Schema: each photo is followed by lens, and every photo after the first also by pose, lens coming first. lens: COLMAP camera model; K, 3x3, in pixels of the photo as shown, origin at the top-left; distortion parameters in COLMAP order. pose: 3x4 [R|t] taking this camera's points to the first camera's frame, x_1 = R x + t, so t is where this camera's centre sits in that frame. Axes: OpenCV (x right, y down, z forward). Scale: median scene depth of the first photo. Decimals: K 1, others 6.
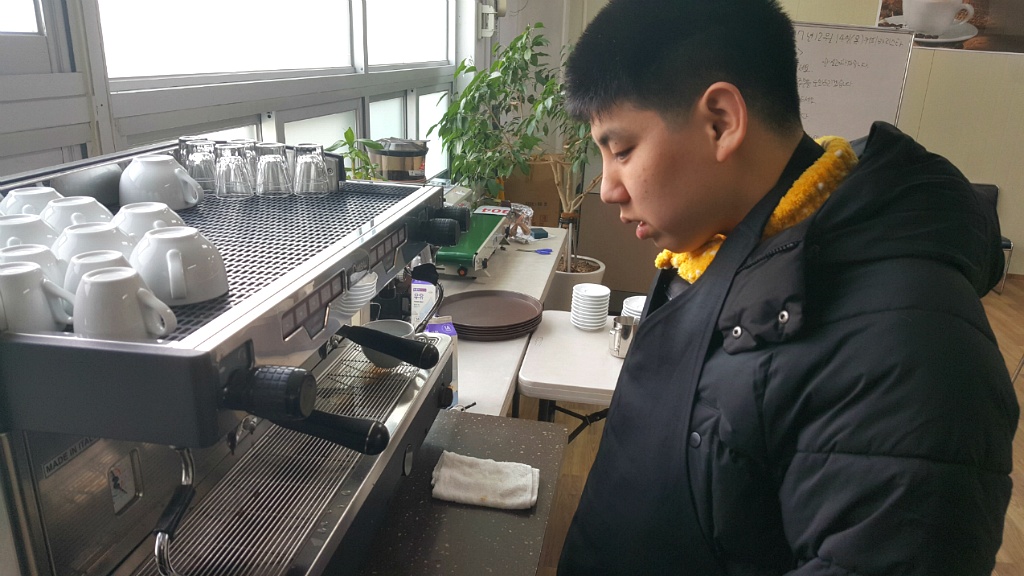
lens RADIAL K [[776.0, 0, 527.4], [0, 776.0, 312.0], [0, 0, 1]] dist [0.146428, -0.243347]
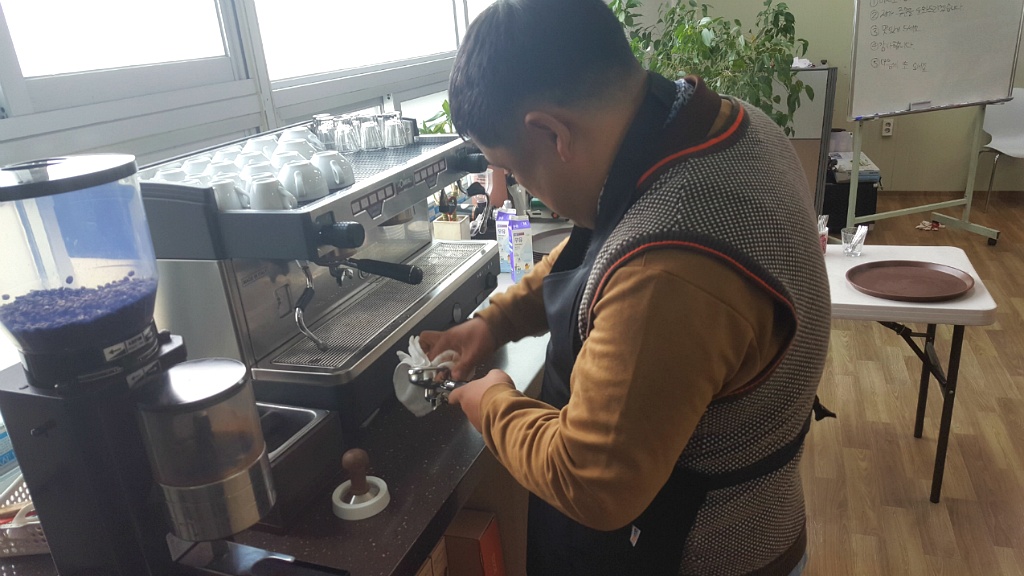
lens RADIAL K [[783.3, 0, 510.8], [0, 783.3, 313.3], [0, 0, 1]] dist [0.143542, -0.259186]
pose [[0.973314, -0.037158, -0.226450, 0.097773], [0.046242, 0.998319, 0.034942, 0.045639], [0.224771, -0.044481, 0.973396, -0.156628]]
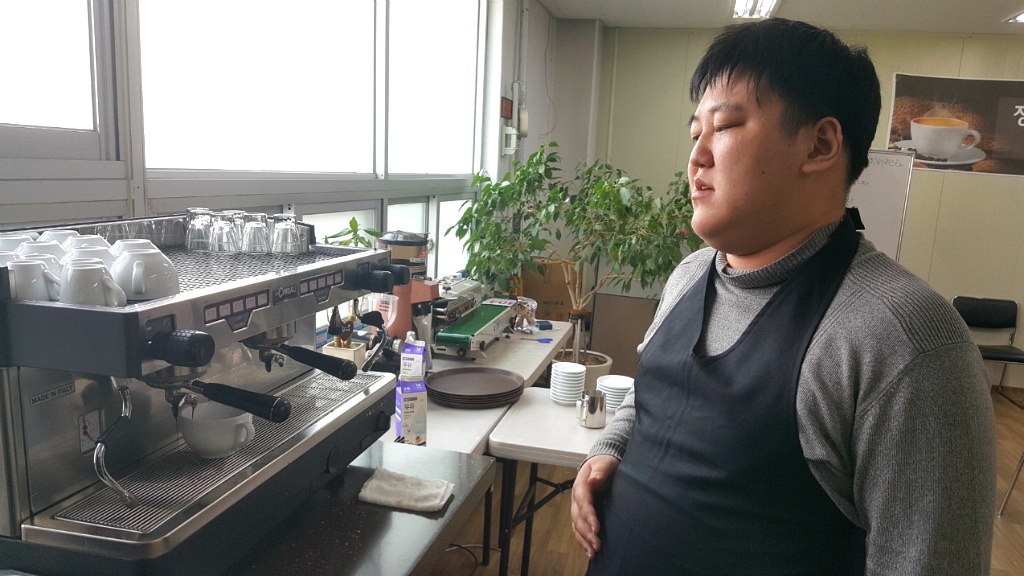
lens RADIAL K [[776.0, 0, 527.4], [0, 776.0, 312.0], [0, 0, 1]] dist [0.146428, -0.243347]
pose [[0.996910, 0.025420, -0.074323, 0.076943], [-0.036062, 0.988693, -0.145555, 0.041392], [0.069782, 0.147785, 0.986555, -0.075256]]
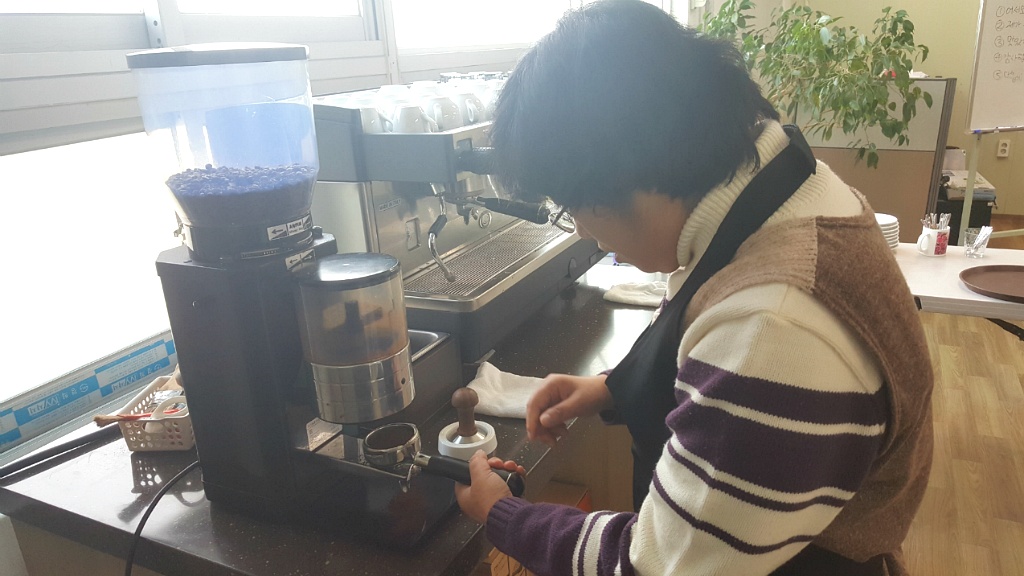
lens RADIAL K [[793.7, 0, 525.6], [0, 793.7, 316.3], [0, 0, 1]] dist [0.046325, -0.064651]
pose [[0.953616, 0.016458, -0.300575, 0.072450], [-0.013460, 0.999837, 0.012043, 0.085710], [0.300724, -0.007439, 0.953682, -0.162770]]
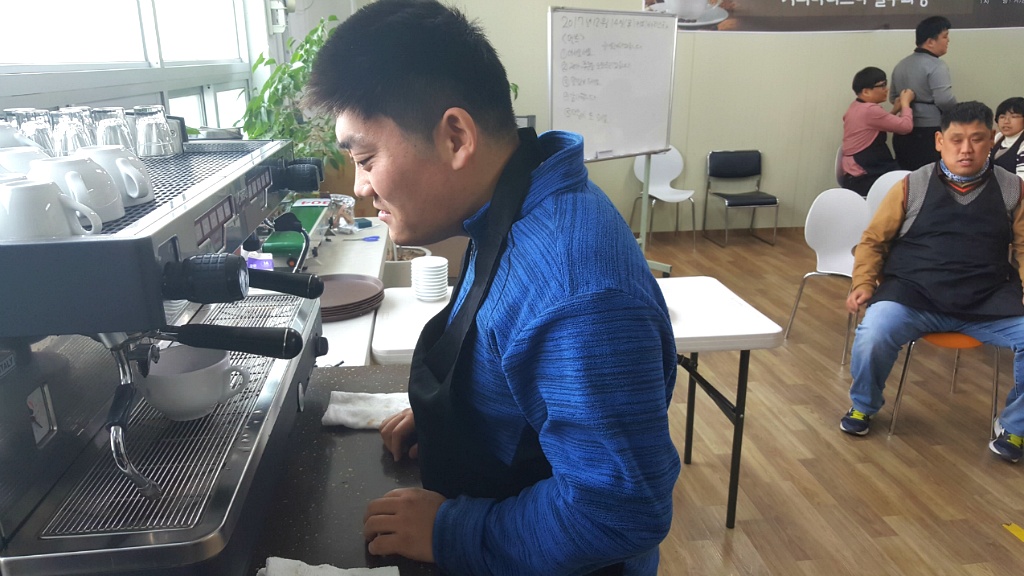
lens RADIAL K [[776.0, 0, 527.4], [0, 776.0, 312.0], [0, 0, 1]] dist [0.146428, -0.243347]
pose [[0.965091, -0.124338, 0.230519, -0.028486], [0.126331, 0.991969, 0.006155, 0.035480], [-0.229433, 0.023182, 0.973048, -0.027143]]
